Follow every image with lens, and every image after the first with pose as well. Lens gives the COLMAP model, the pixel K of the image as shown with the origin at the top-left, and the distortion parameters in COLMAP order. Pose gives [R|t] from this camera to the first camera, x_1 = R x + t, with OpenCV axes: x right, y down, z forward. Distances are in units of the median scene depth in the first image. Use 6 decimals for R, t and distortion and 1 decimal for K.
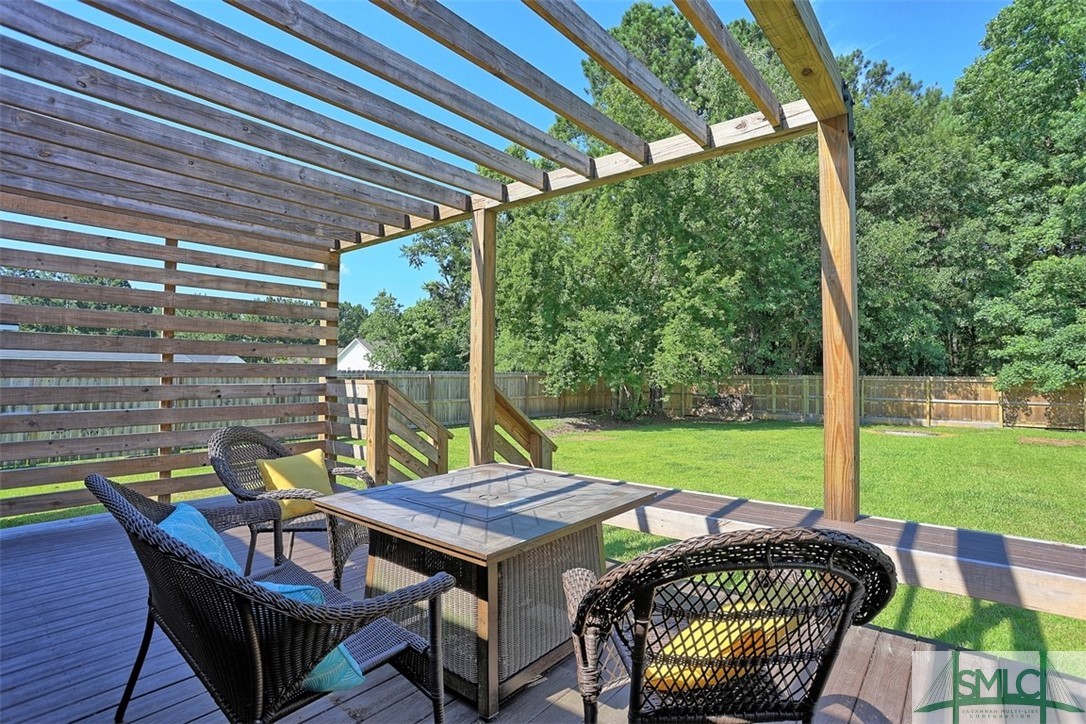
lens RADIAL K [[531.1, 0, 544.4], [0, 531.1, 358.4], [0, 0, 1]] dist [-0.071256, 0.030787]
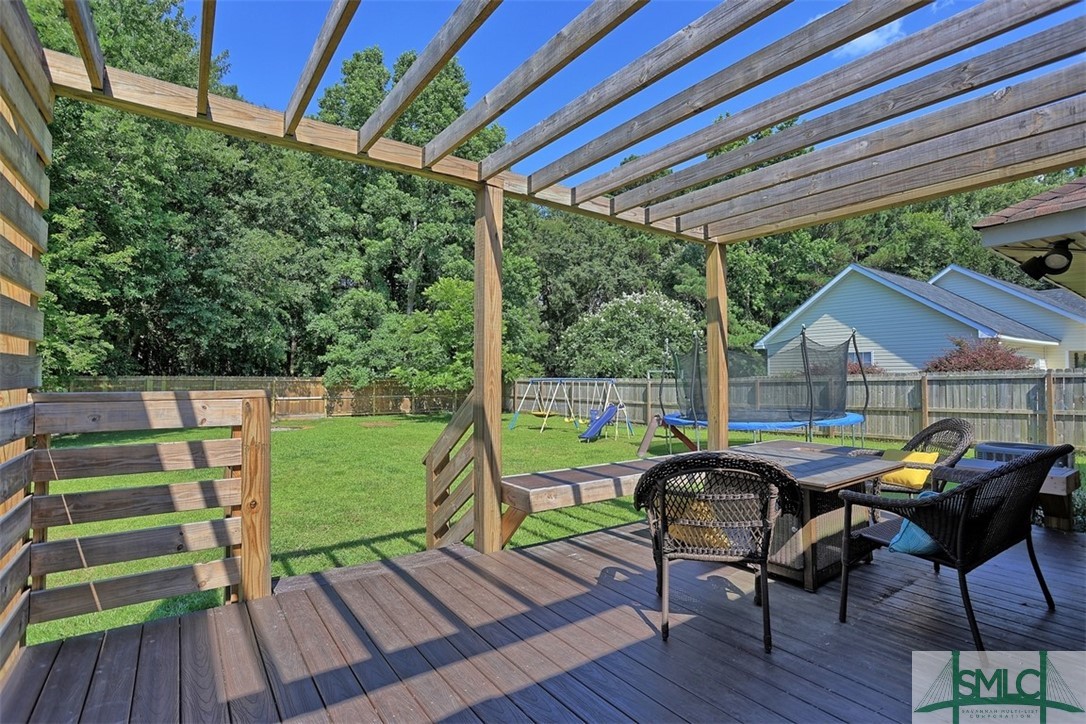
lens RADIAL K [[531.1, 0, 544.4], [0, 531.1, 358.4], [0, 0, 1]] dist [-0.071256, 0.030787]
pose [[0.267228, 0.029851, 0.963171, -0.191581], [-0.029886, 0.999296, -0.022679, 0.002772], [-0.963170, -0.022725, 0.267932, 0.143664]]
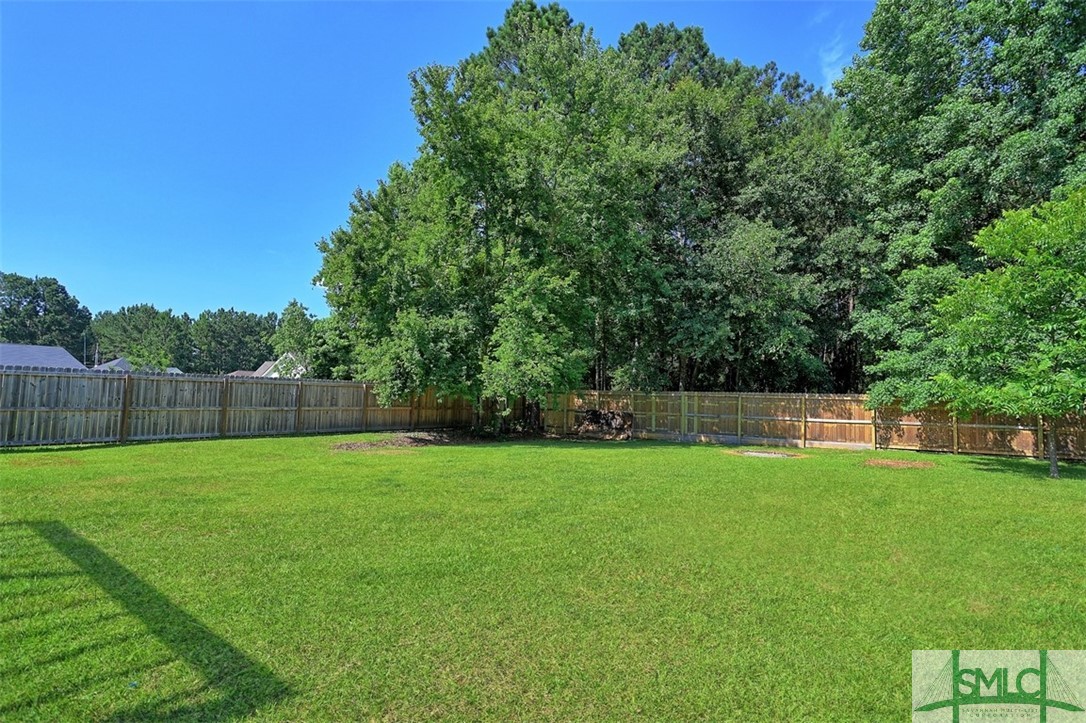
lens RADIAL K [[531.1, 0, 544.4], [0, 531.1, 357.9], [0, 0, 1]] dist [-0.071256, 0.030787]
pose [[0.999565, 0.018204, 0.023197, 0.267797], [-0.017242, 0.999010, -0.041017, 0.018386], [-0.023920, 0.040599, 0.998889, 0.076235]]
